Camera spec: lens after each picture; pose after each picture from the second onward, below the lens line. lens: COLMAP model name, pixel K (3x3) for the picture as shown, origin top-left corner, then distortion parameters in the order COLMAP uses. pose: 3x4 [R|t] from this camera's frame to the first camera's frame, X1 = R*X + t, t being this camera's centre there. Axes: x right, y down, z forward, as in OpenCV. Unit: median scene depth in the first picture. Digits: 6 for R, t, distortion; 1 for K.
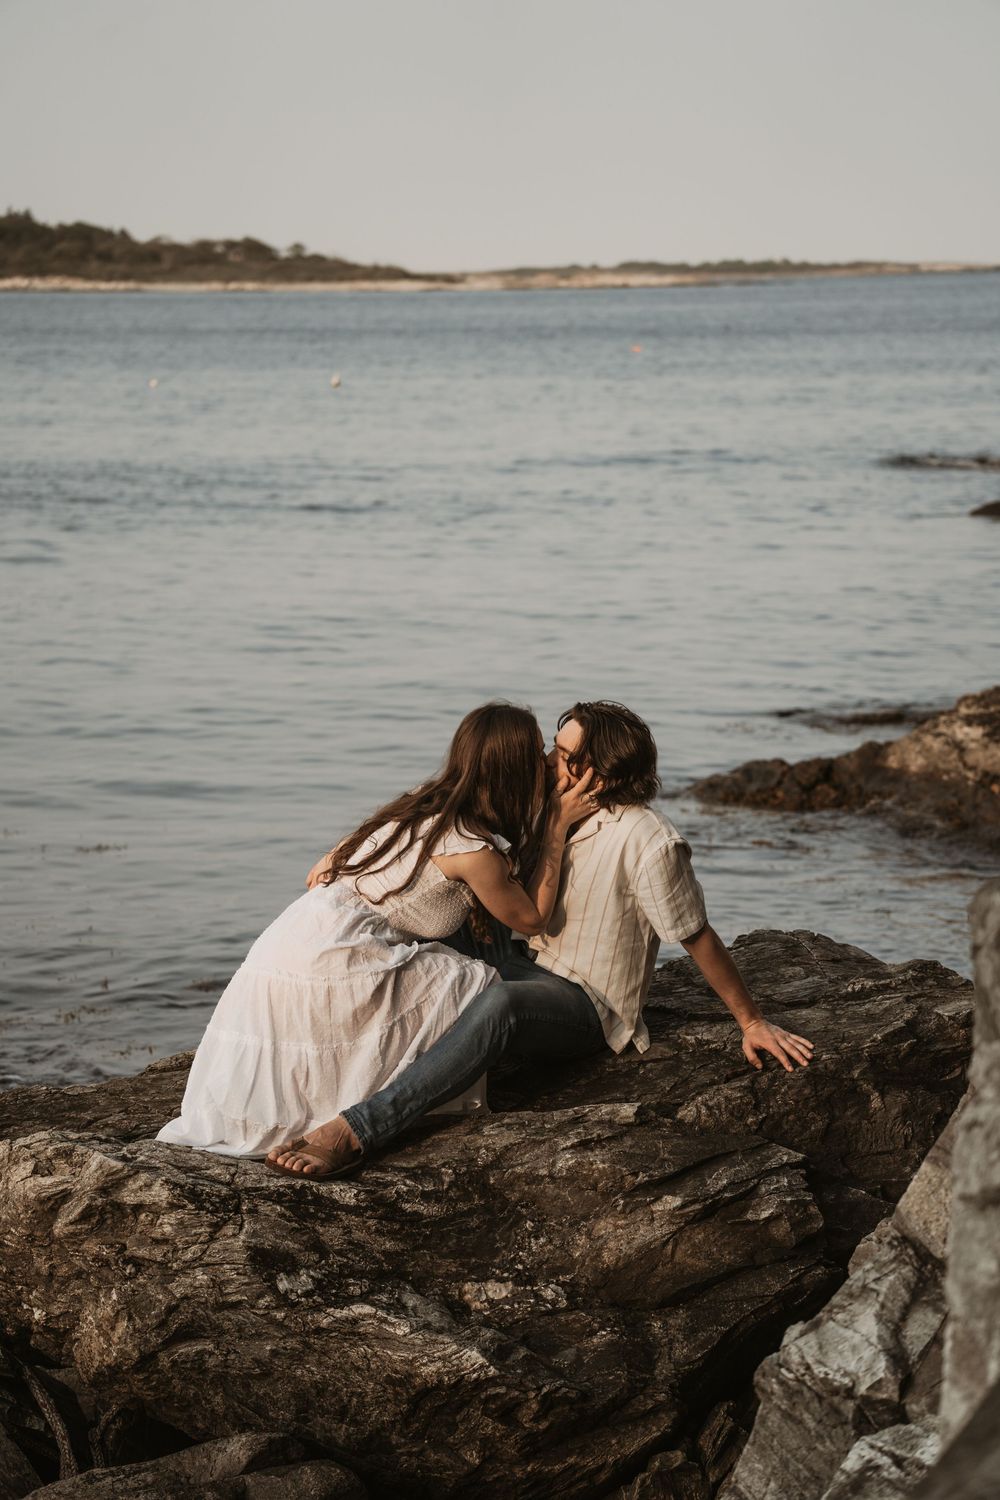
lens RADIAL K [[4198.0, 0, 499.4], [0, 4198.0, 750.1], [0, 0, 1]] dist [0.680629, 0.000000]
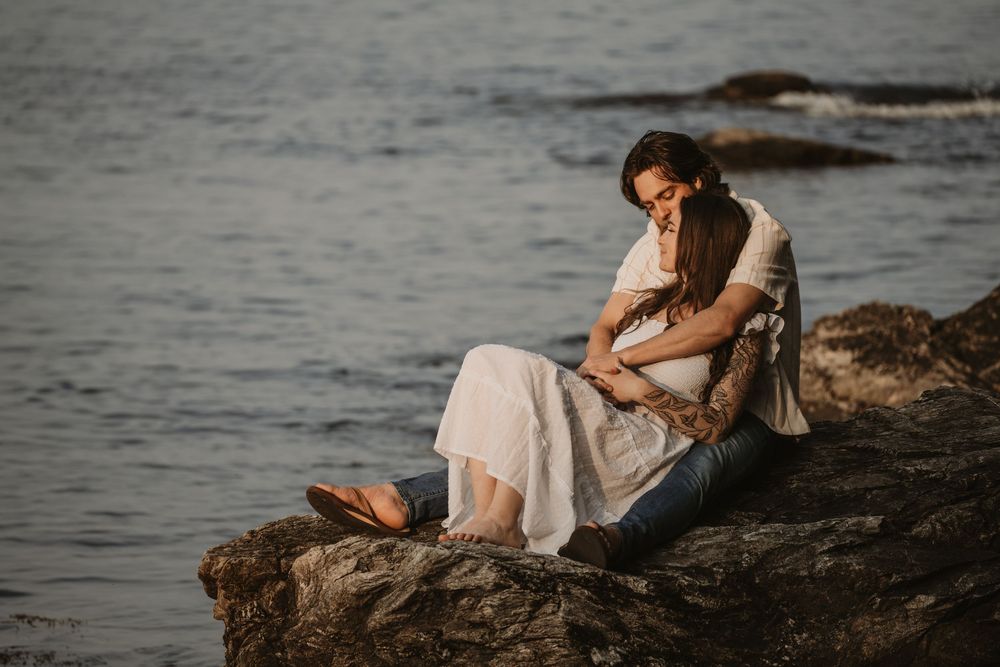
lens RADIAL K [[6665.7, 0, 501.7], [0, 6665.7, 332.6], [0, 0, 1]] dist [6.121599, 0.000000]
pose [[0.992400, -0.004943, 0.122953, -0.286773], [0.010073, 0.999103, -0.041136, 0.109920], [-0.122640, 0.042061, 0.991560, -0.753267]]
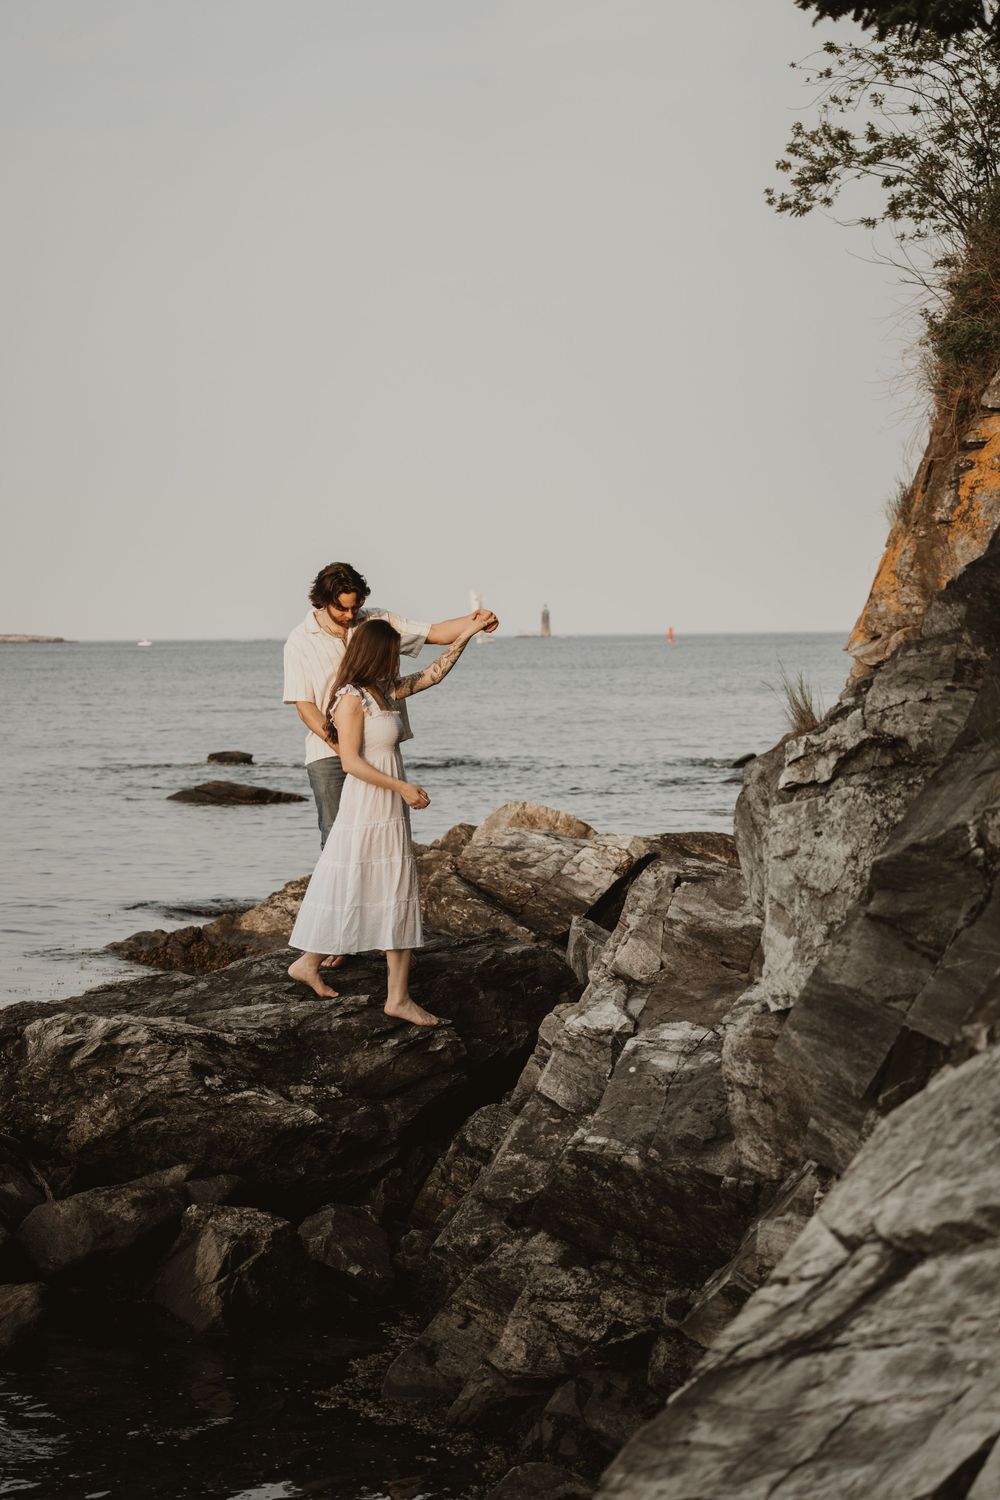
lens RADIAL K [[3537.7, 0, 499.5], [0, 3537.7, 749.6], [0, 0, 1]] dist [0.126053, 0.000000]
pose [[0.970353, -0.004872, 0.241643, -0.299468], [0.024654, 0.996577, -0.078906, 0.102690], [-0.240431, 0.082524, 0.967152, -0.571991]]
